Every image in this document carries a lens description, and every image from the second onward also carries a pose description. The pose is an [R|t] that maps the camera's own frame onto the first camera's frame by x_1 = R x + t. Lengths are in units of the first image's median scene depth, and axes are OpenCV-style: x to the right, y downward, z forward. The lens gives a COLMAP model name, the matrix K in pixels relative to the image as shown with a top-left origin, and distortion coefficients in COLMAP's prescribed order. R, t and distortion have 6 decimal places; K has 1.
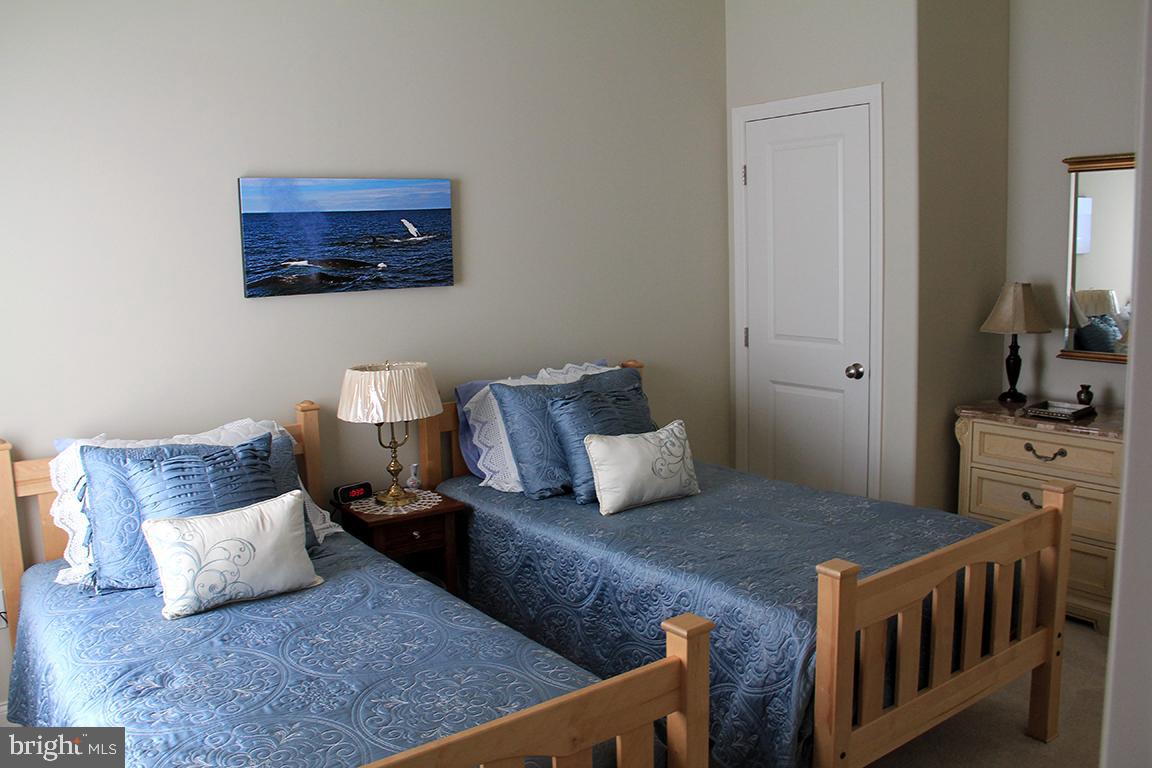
lens RADIAL K [[952.1, 0, 571.2], [0, 952.1, 383.6], [0, 0, 1]] dist [-0.183218, 0.145299]
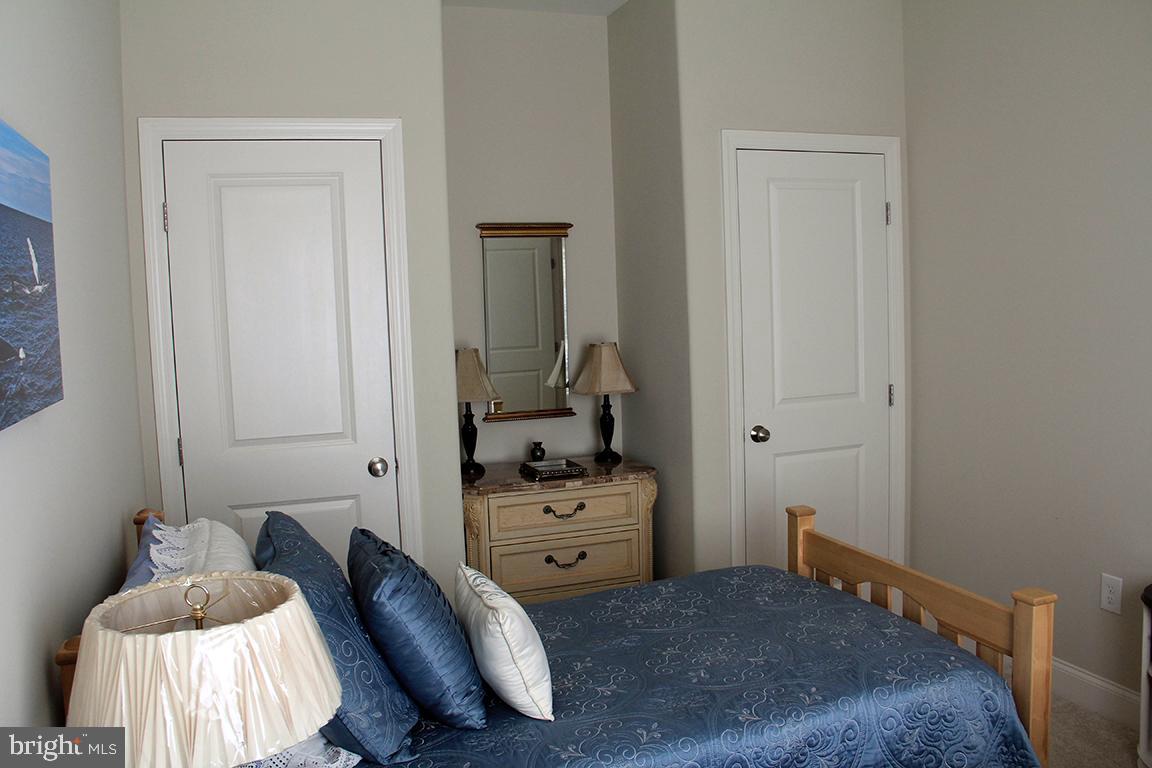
lens RADIAL K [[952.1, 0, 571.2], [0, 952.1, 383.6], [0, 0, 1]] dist [-0.183218, 0.145299]
pose [[0.264126, -0.064648, 0.962319, -0.475746], [0.157943, 0.987181, 0.022968, -0.085333], [-0.951468, 0.145925, 0.270951, 0.677951]]
